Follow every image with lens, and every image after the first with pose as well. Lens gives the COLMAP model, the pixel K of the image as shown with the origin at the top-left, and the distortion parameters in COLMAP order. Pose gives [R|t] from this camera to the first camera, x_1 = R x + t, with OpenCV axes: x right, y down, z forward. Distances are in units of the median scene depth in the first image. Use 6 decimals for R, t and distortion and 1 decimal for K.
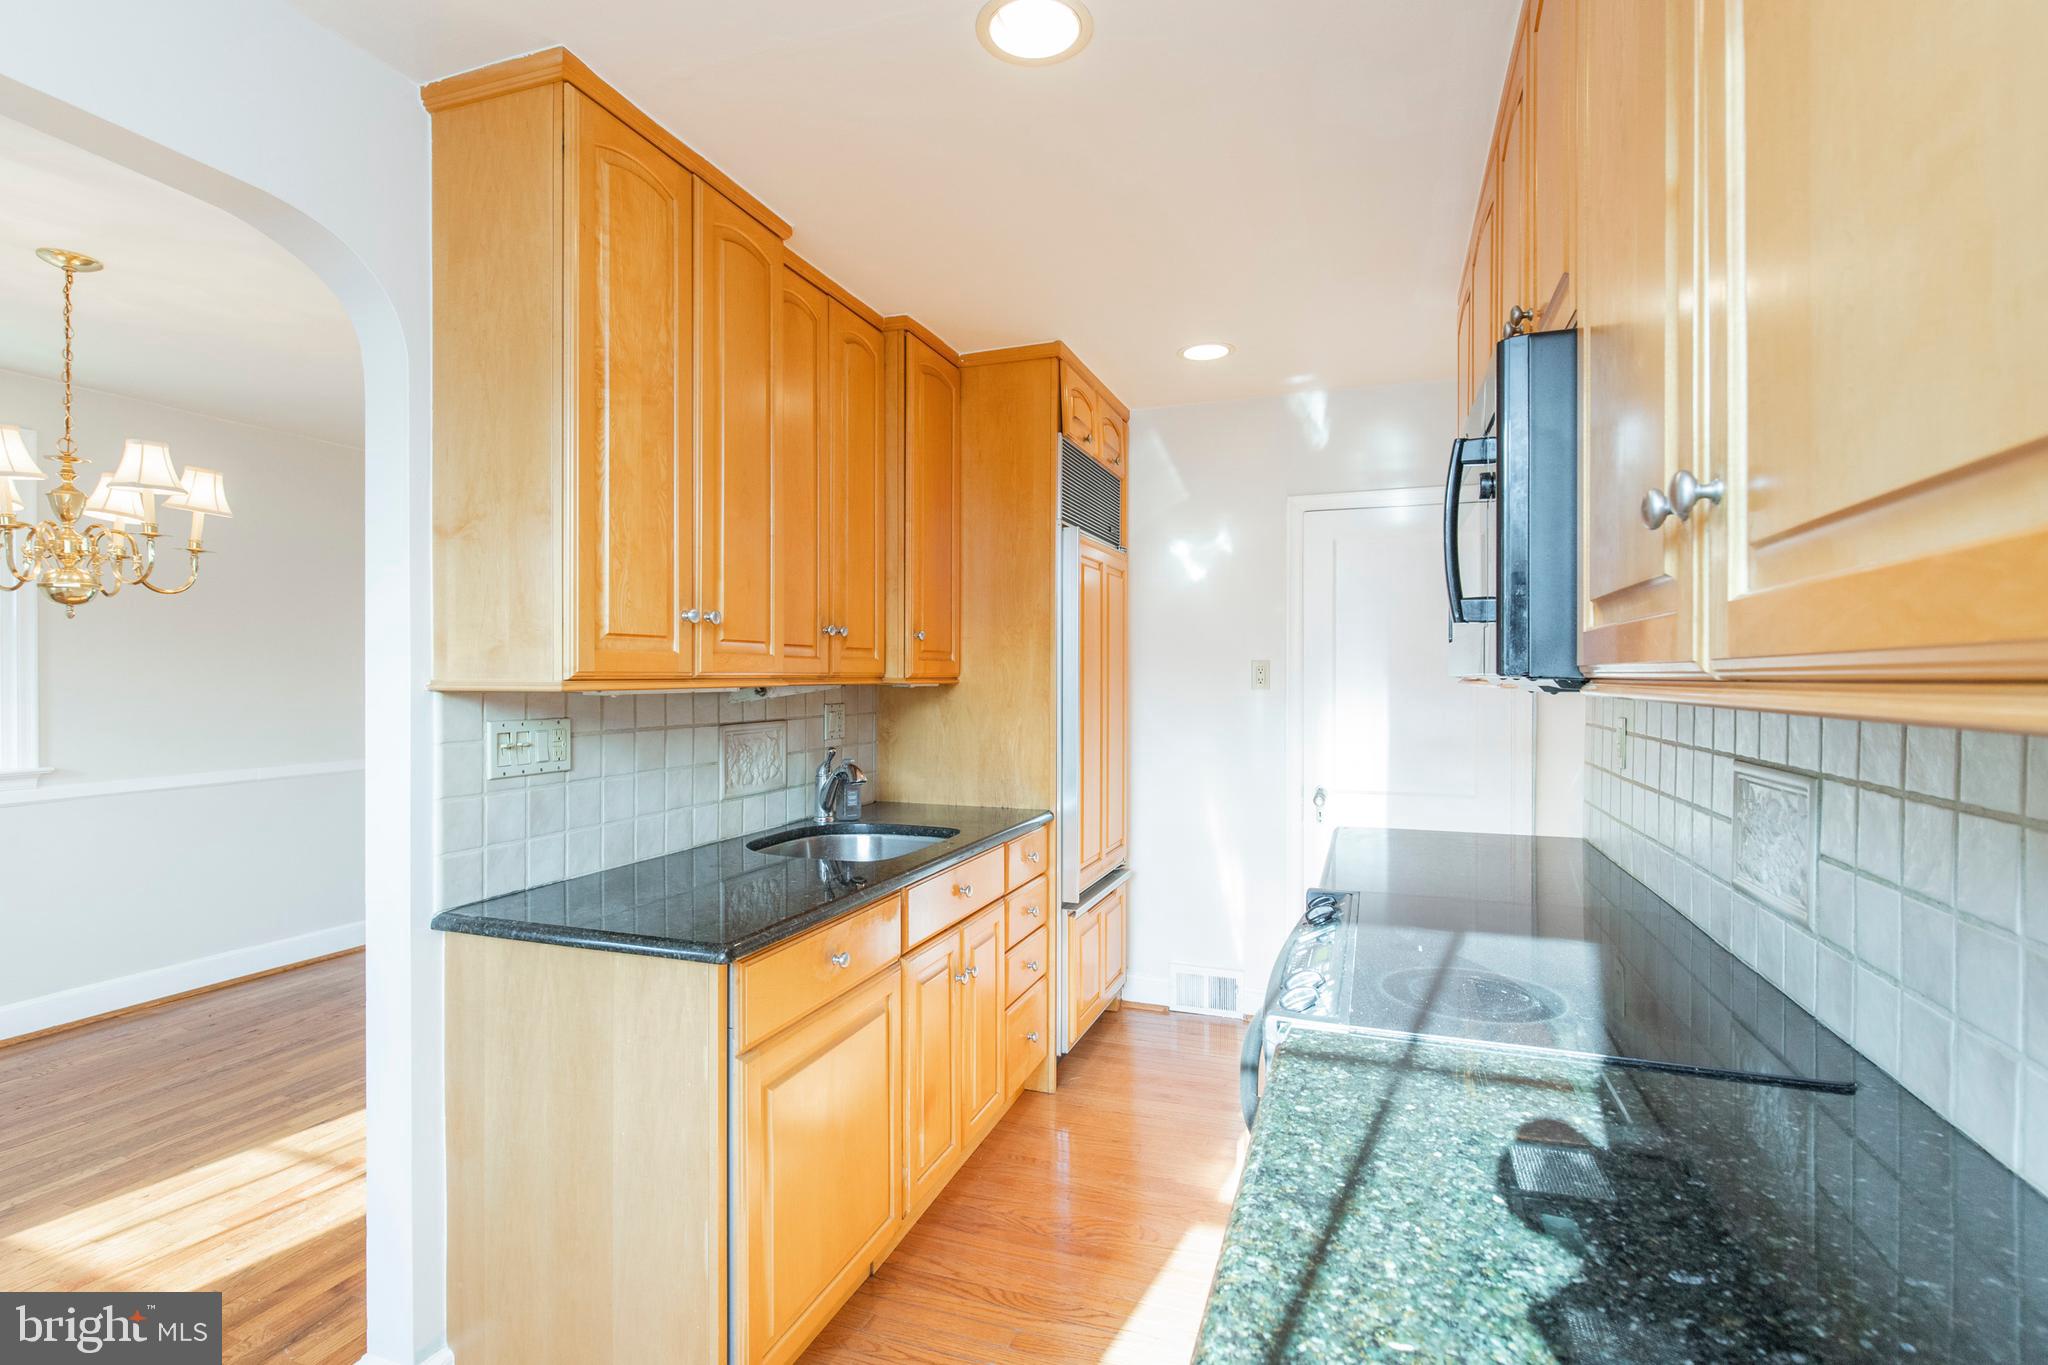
lens RADIAL K [[964.6, 0, 1019.6], [0, 964.6, 681.0], [0, 0, 1]] dist [-0.000229, -0.000191]
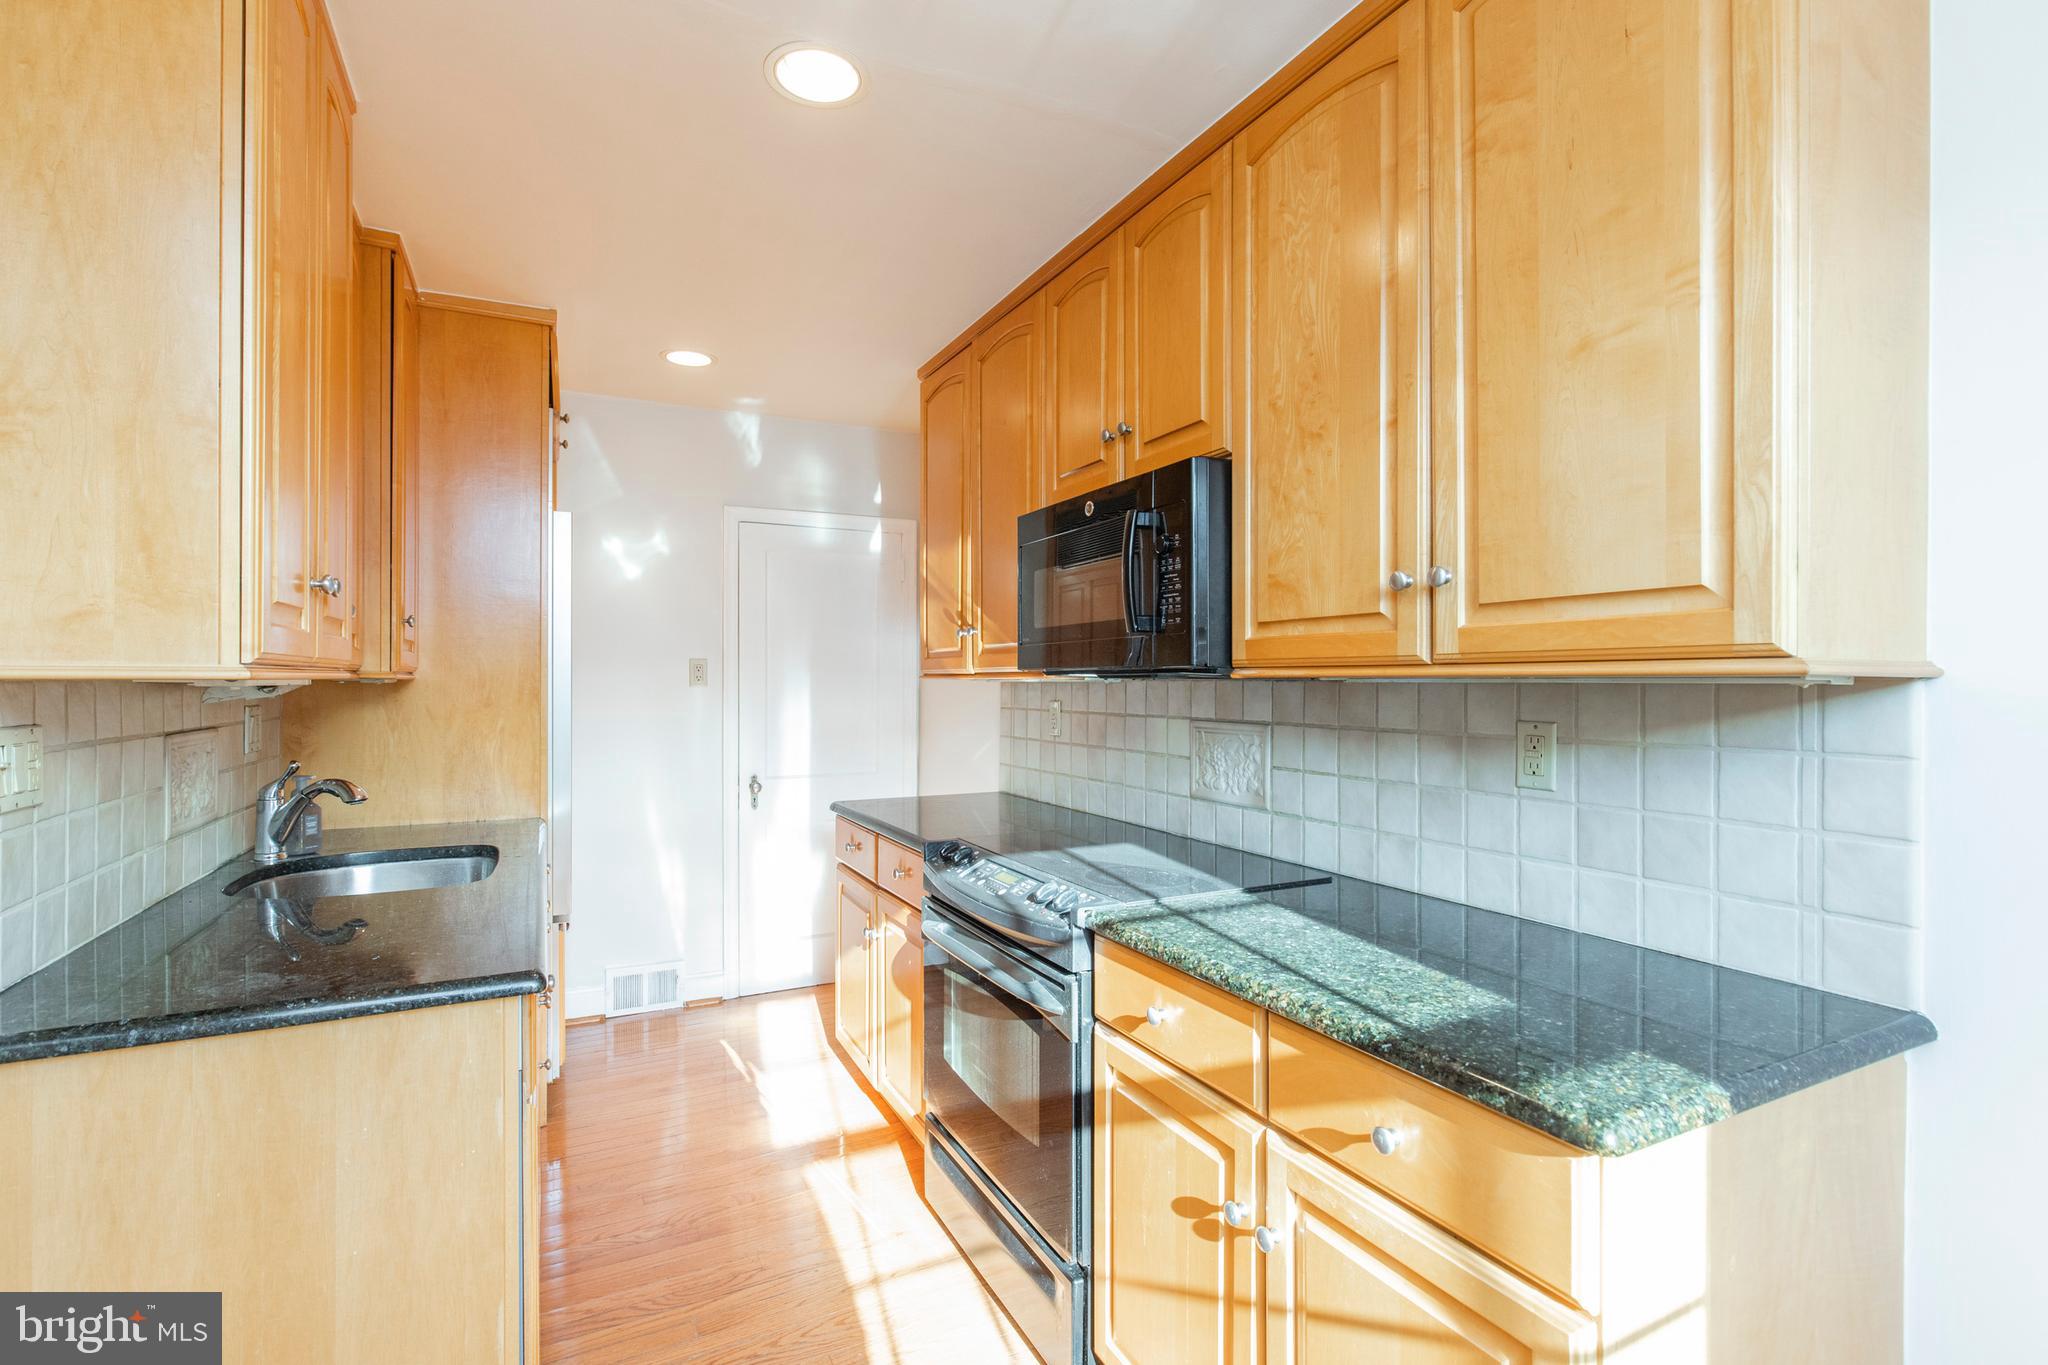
lens RADIAL K [[951.0, 0, 1020.0], [0, 951.0, 679.3], [0, 0, 1]] dist [-0.010304, -0.000017]
pose [[0.685157, -0.000226, 0.728396, -0.365341], [0.005534, 0.999973, -0.004895, 0.010740], [-0.728375, 0.007384, 0.685139, 0.057913]]
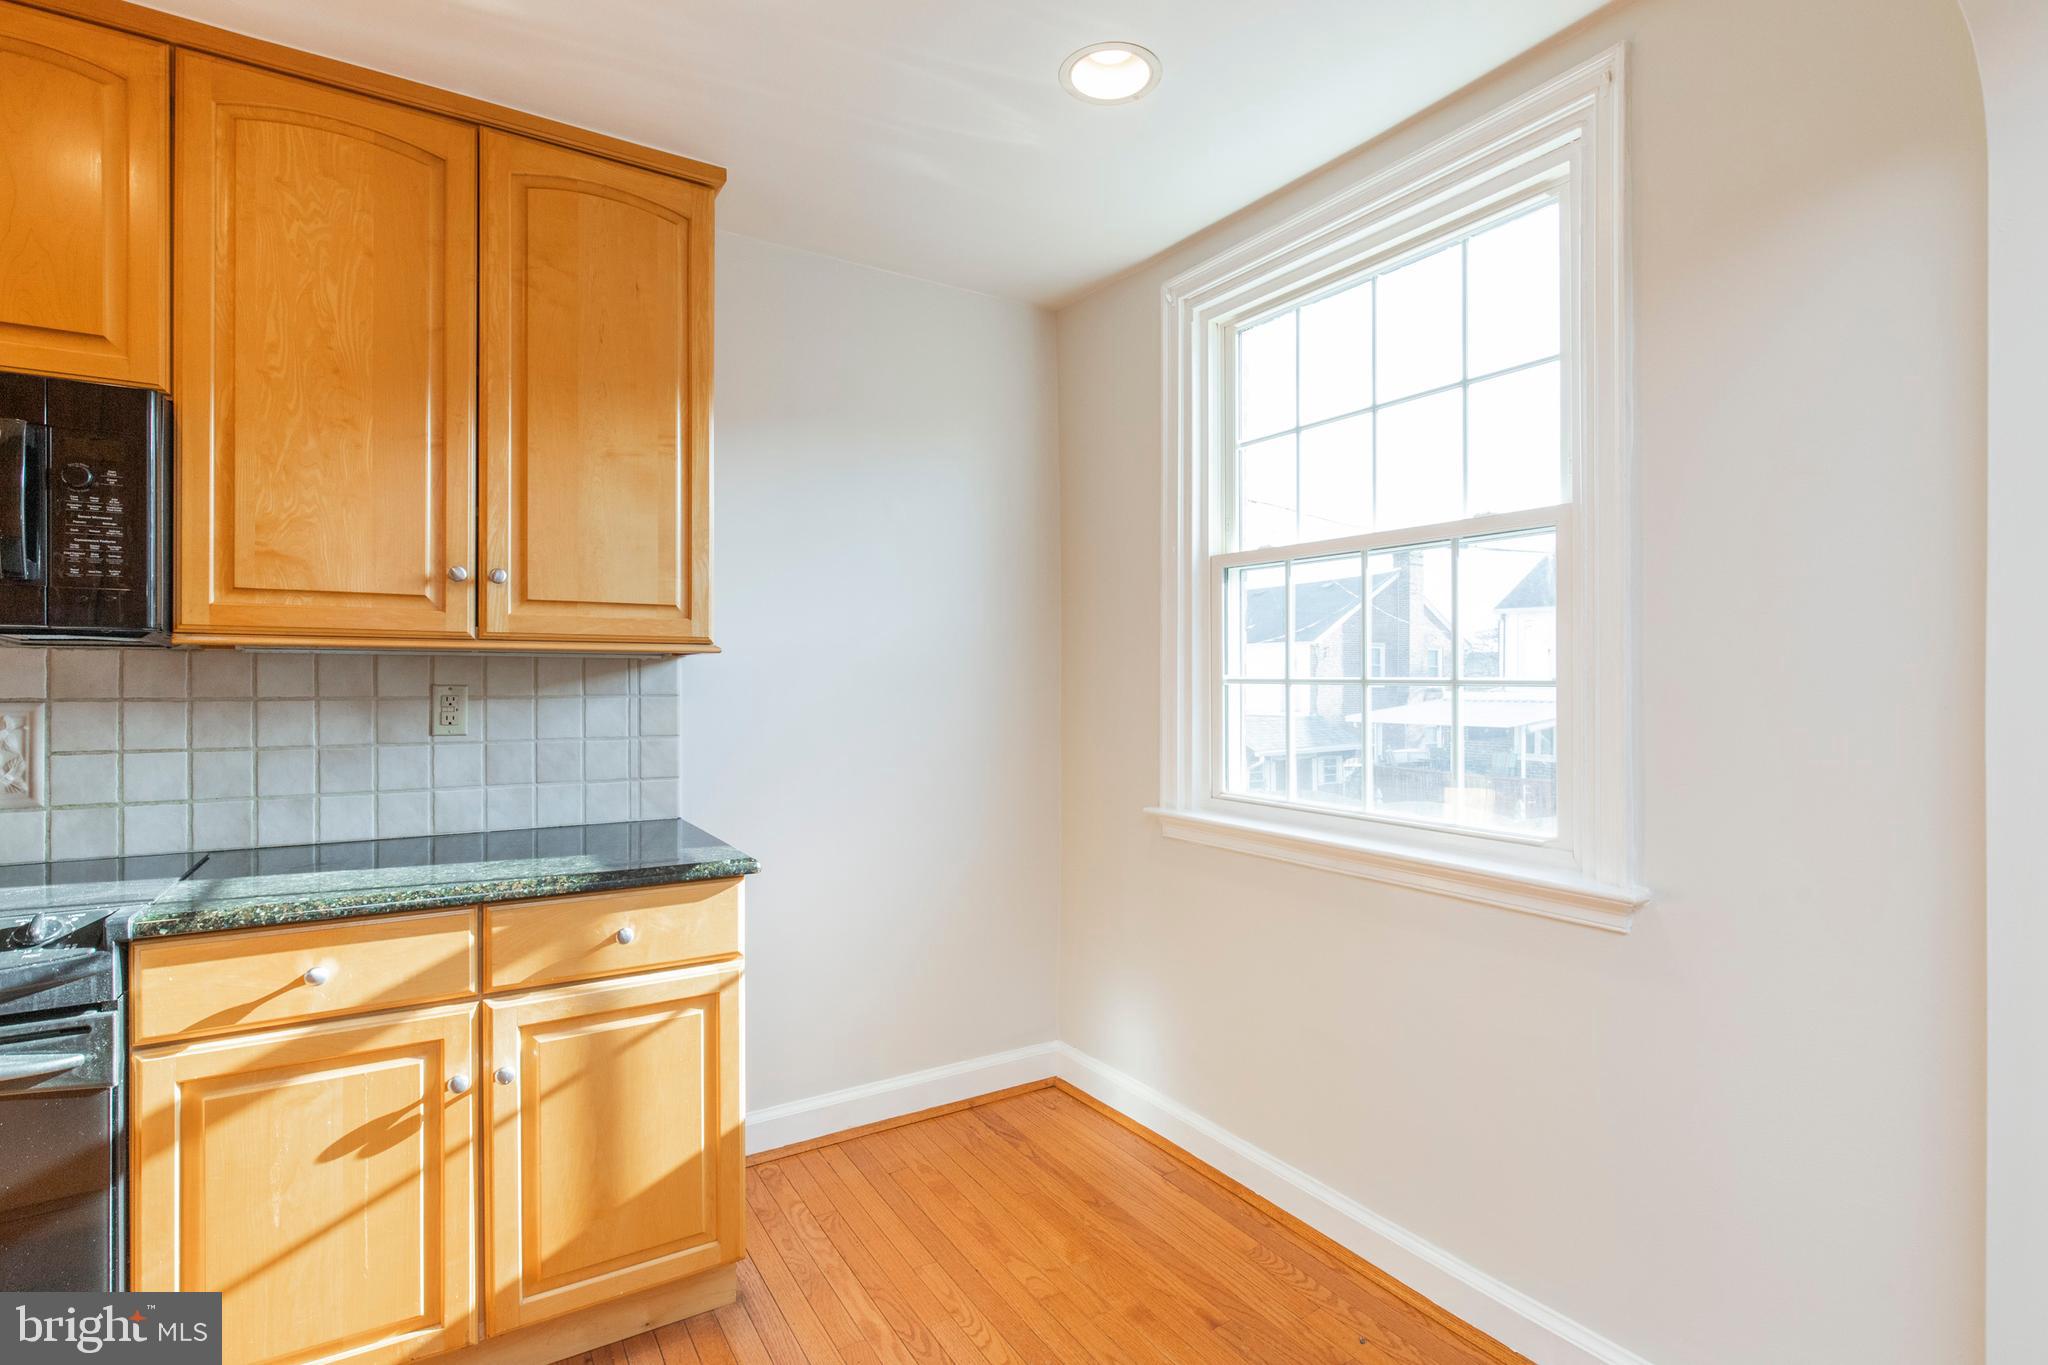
lens RADIAL K [[964.6, 0, 1019.6], [0, 964.6, 681.0], [0, 0, 1]] dist [-0.000229, -0.000191]
pose [[-0.778964, -0.003742, 0.627058, -0.591015], [-0.000340, 0.999985, 0.005545, 0.028199], [-0.627069, 0.004106, -0.778953, 0.562719]]
